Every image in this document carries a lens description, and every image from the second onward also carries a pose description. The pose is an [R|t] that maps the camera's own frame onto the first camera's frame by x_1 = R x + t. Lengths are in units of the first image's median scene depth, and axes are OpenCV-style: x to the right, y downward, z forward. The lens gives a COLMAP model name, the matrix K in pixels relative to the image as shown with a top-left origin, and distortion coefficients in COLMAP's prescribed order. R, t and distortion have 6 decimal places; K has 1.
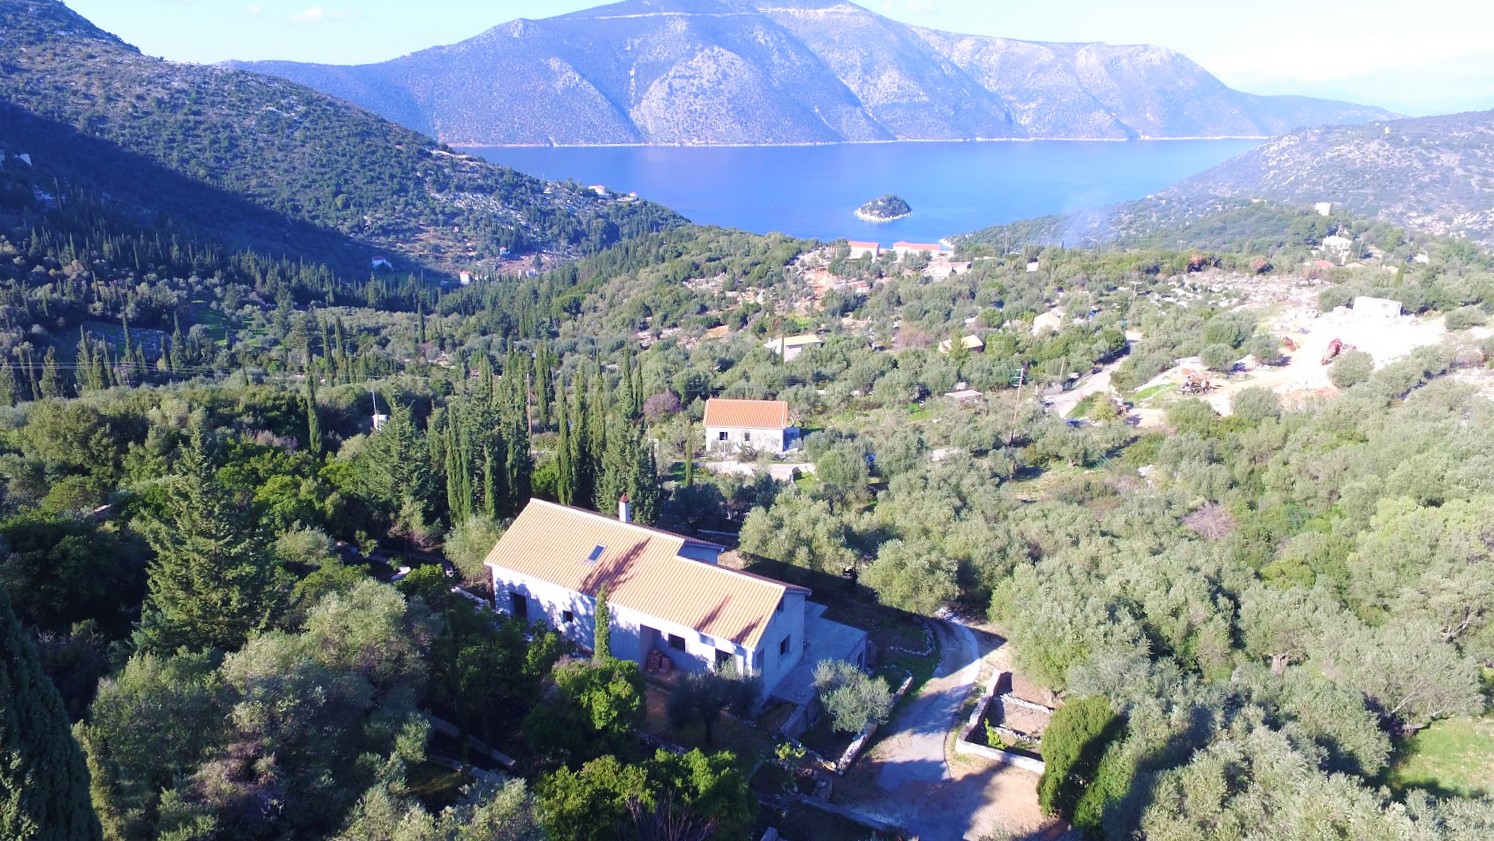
lens RADIAL K [[1033.3, 0, 751.1], [0, 1033.3, 450.5], [0, 0, 1]] dist [-0.008871, 0.021143]
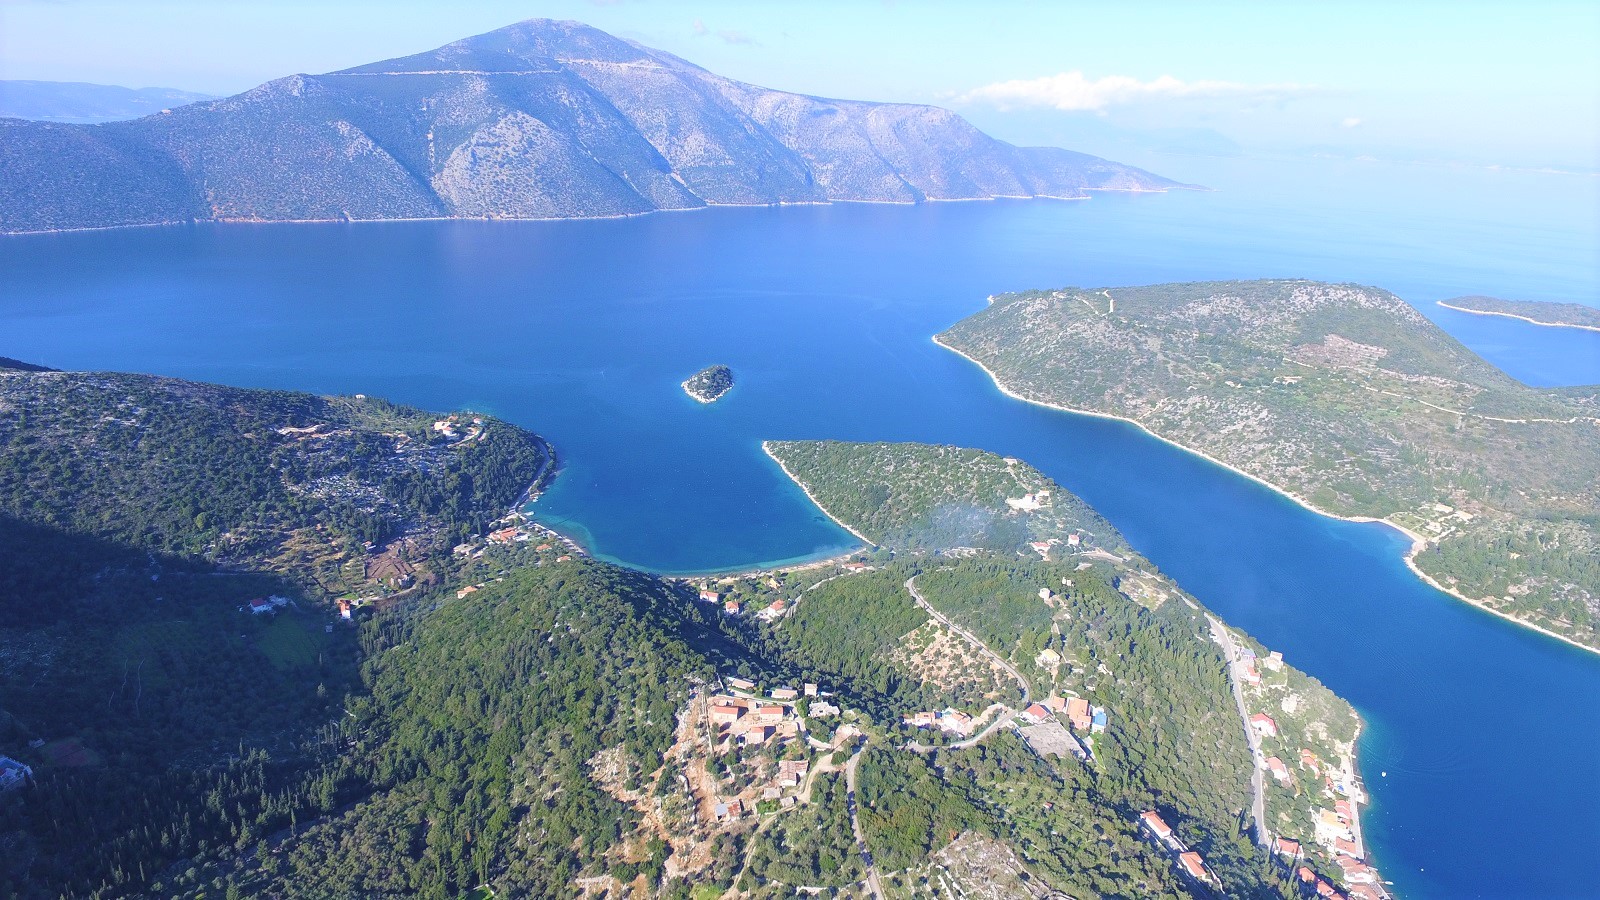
lens RADIAL K [[992.8, 0, 855.7], [0, 992.8, 515.1], [0, 0, 1]] dist [-0.002023, 0.004371]
pose [[0.960587, -0.048298, 0.273753, -0.037158], [0.040238, 0.998577, 0.034985, -0.258890], [-0.275053, -0.022591, 0.961164, -0.145205]]
